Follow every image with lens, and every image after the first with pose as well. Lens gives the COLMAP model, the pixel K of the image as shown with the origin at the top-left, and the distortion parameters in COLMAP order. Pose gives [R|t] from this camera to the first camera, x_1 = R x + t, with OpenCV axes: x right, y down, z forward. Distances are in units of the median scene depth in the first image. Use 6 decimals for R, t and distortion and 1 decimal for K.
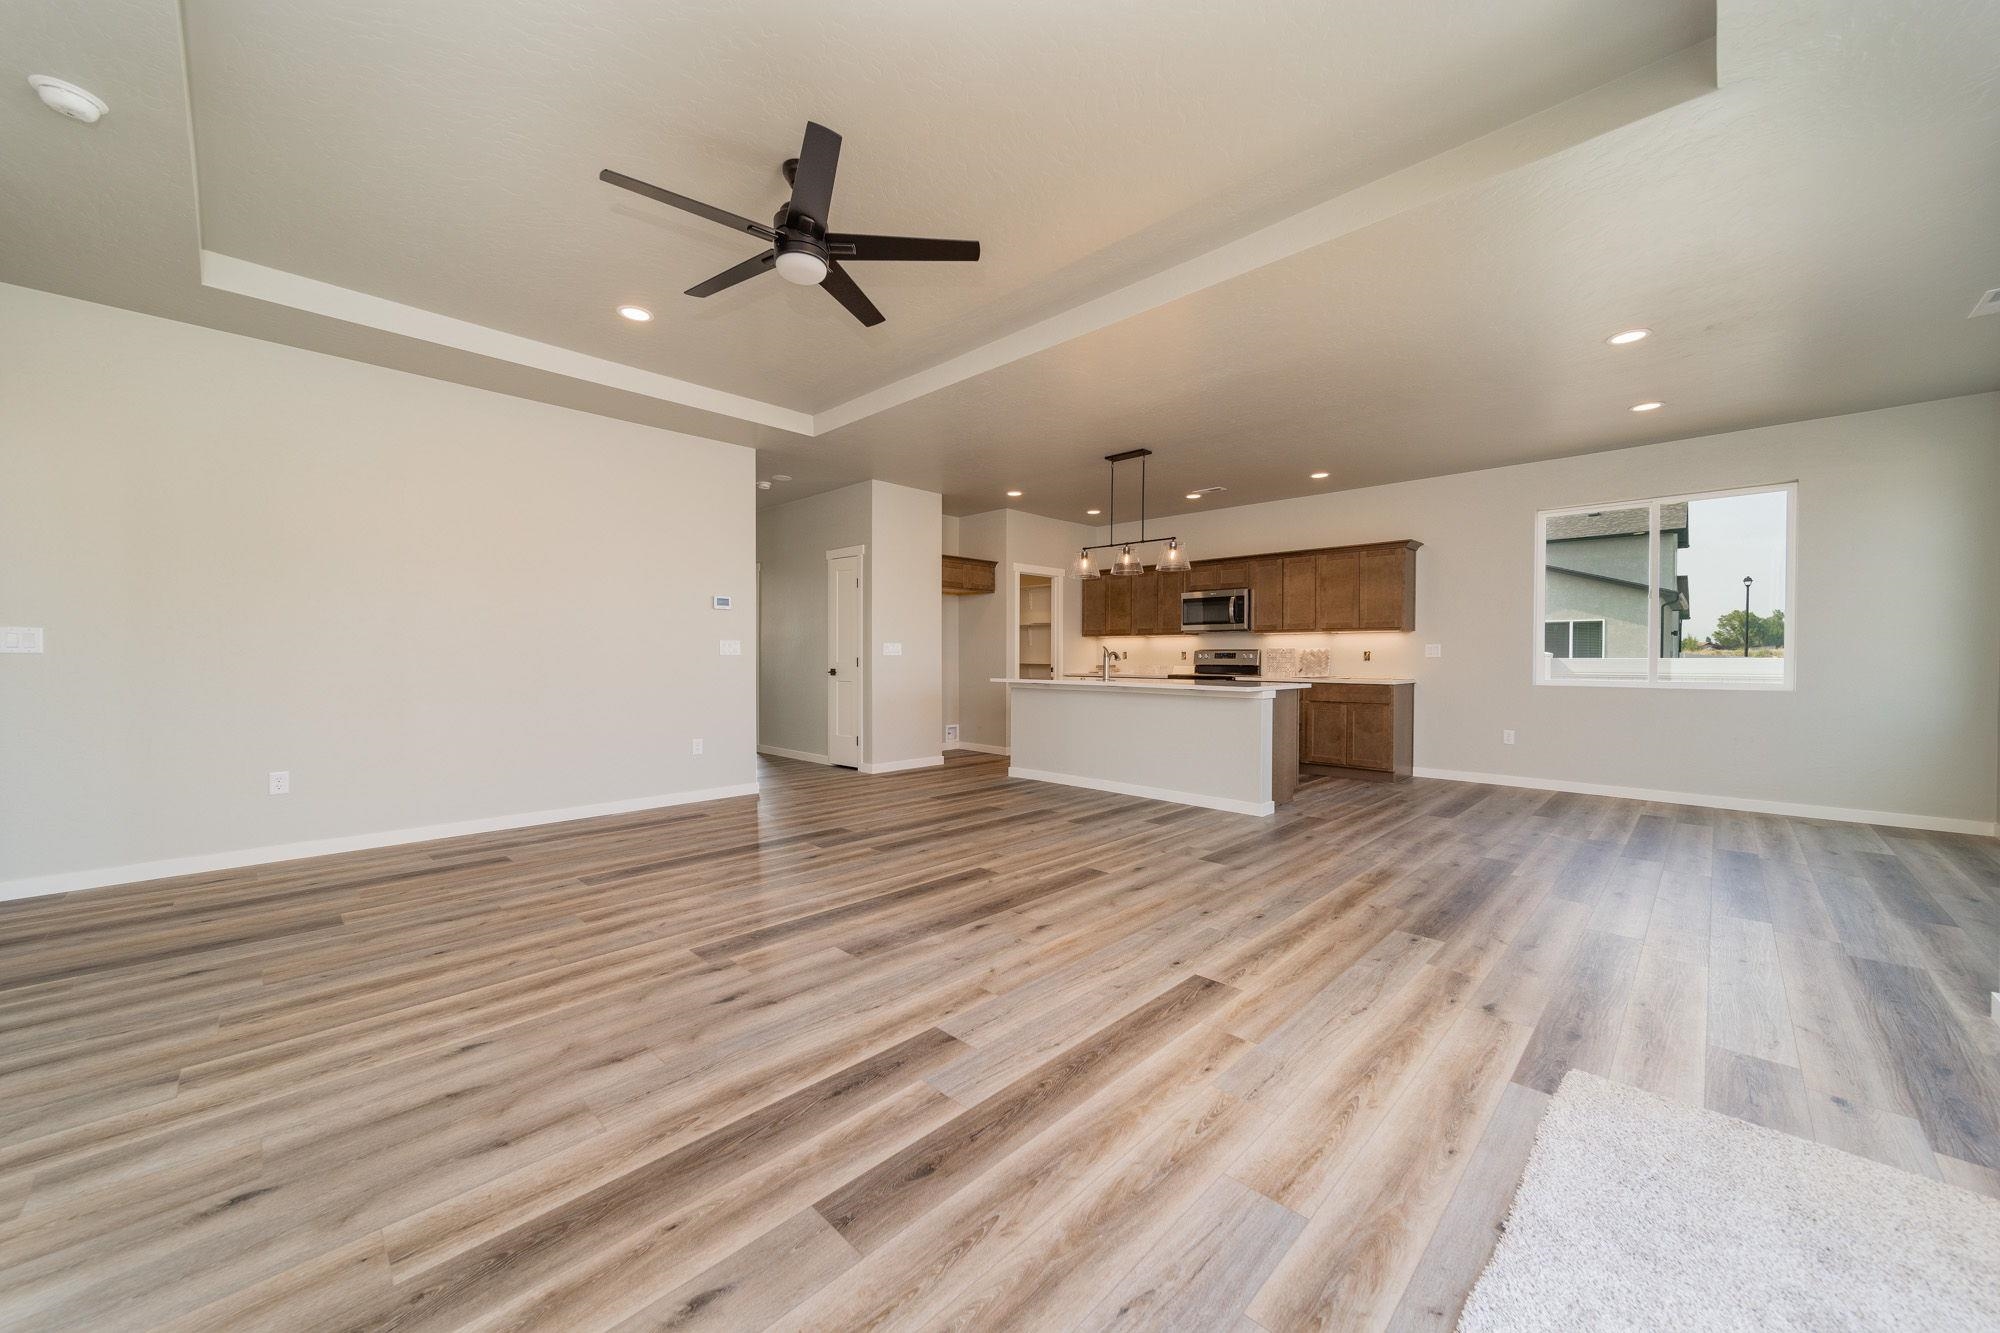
lens RADIAL K [[732.7, 0, 998.6], [0, 732.7, 665.2], [0, 0, 1]] dist [0.007513, -0.000096]
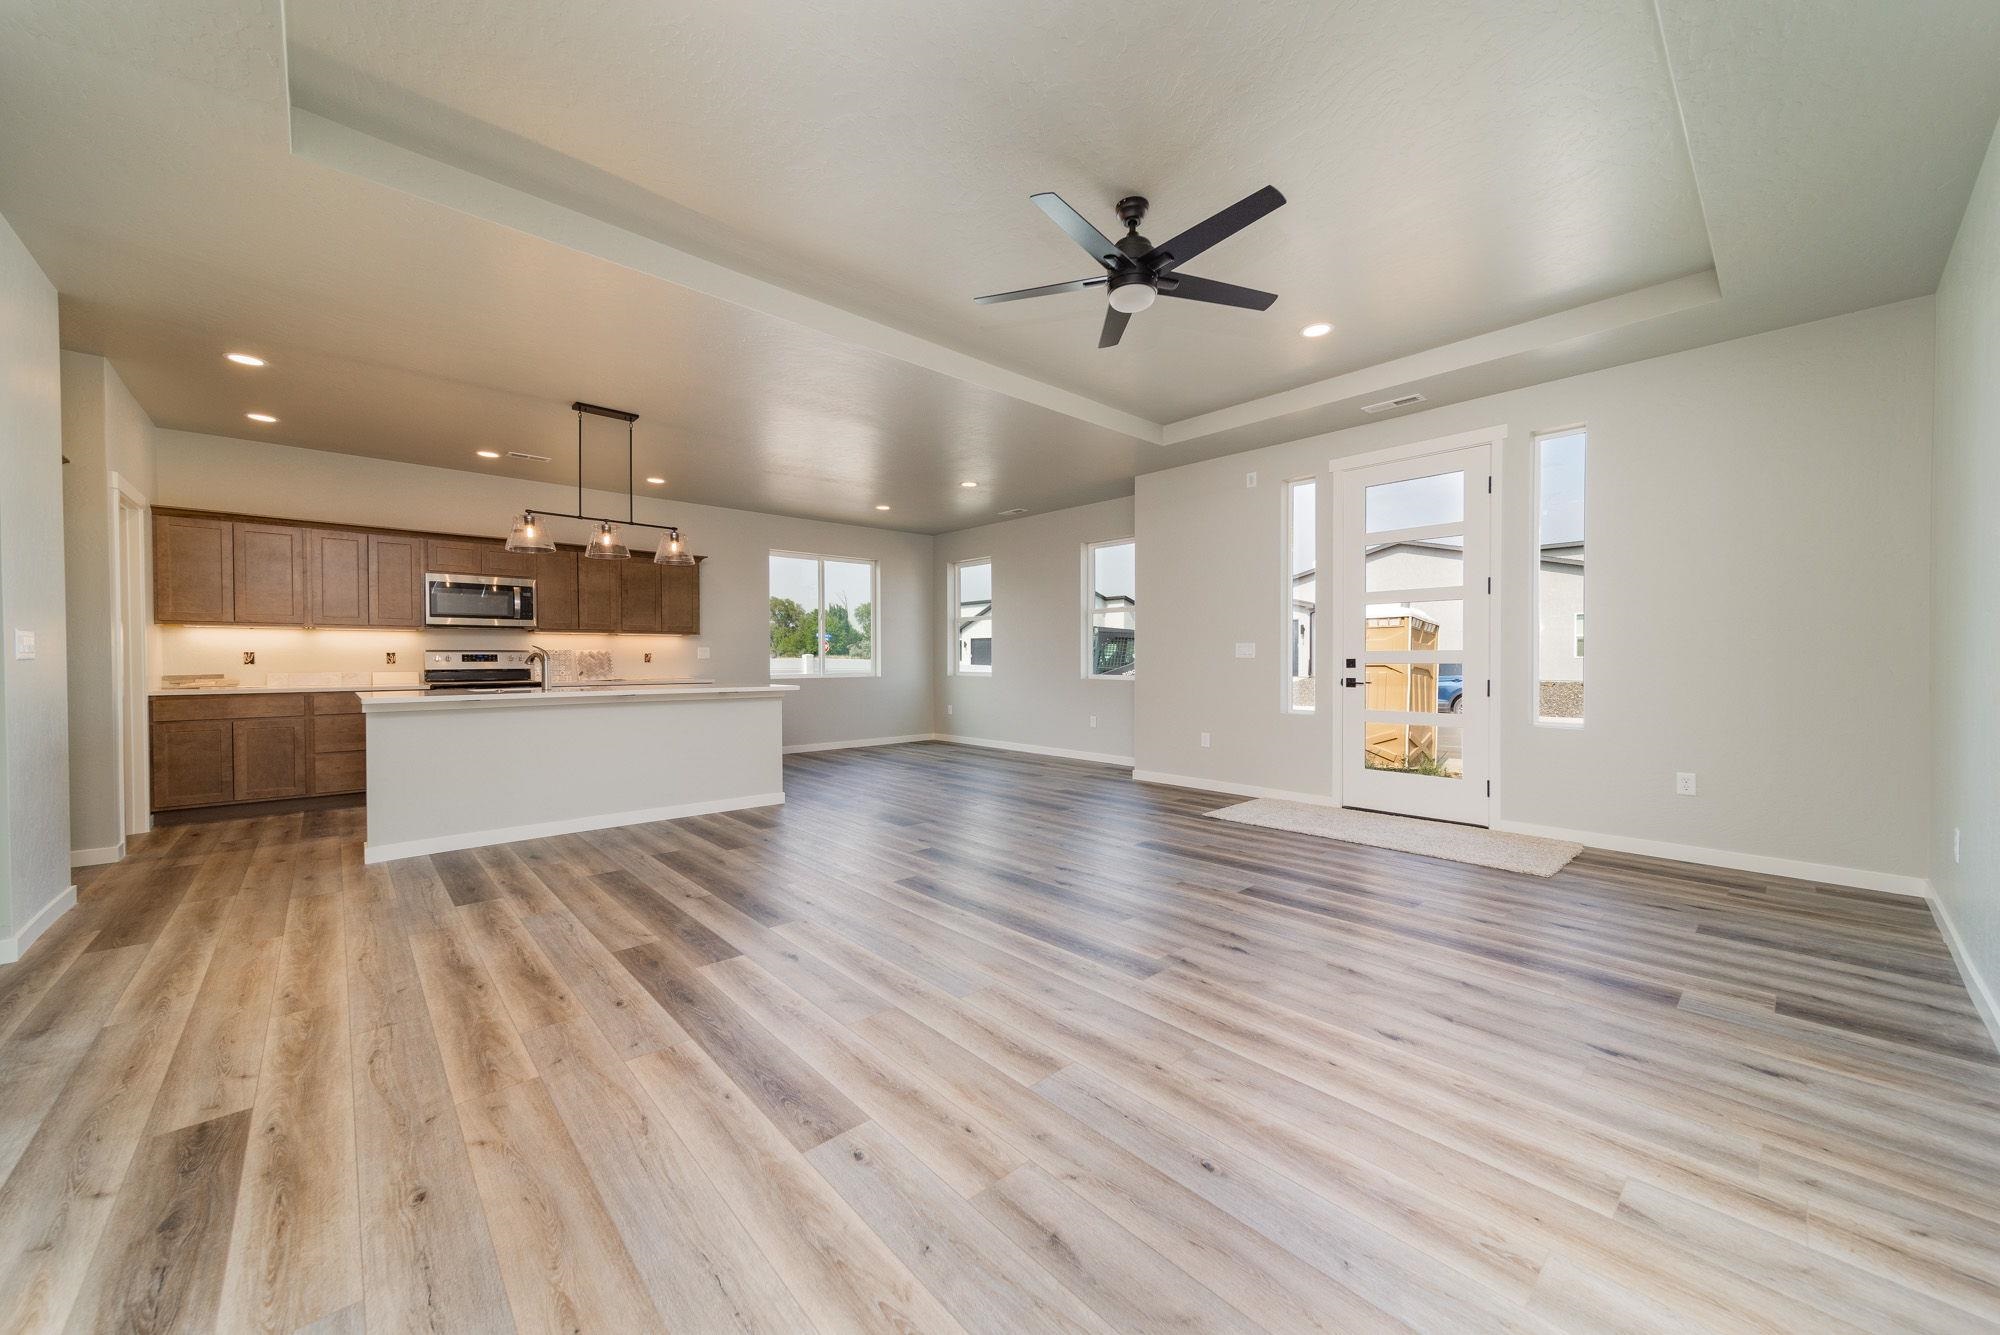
lens RADIAL K [[732.7, 0, 1006.6], [0, 732.7, 661.2], [0, 0, 1]] dist [0.007513, -0.000096]
pose [[0.053301, -0.006603, 0.998557, -1.015865], [0.014565, 0.999877, 0.005835, -0.012015], [-0.998472, 0.014233, 0.053390, 0.846820]]
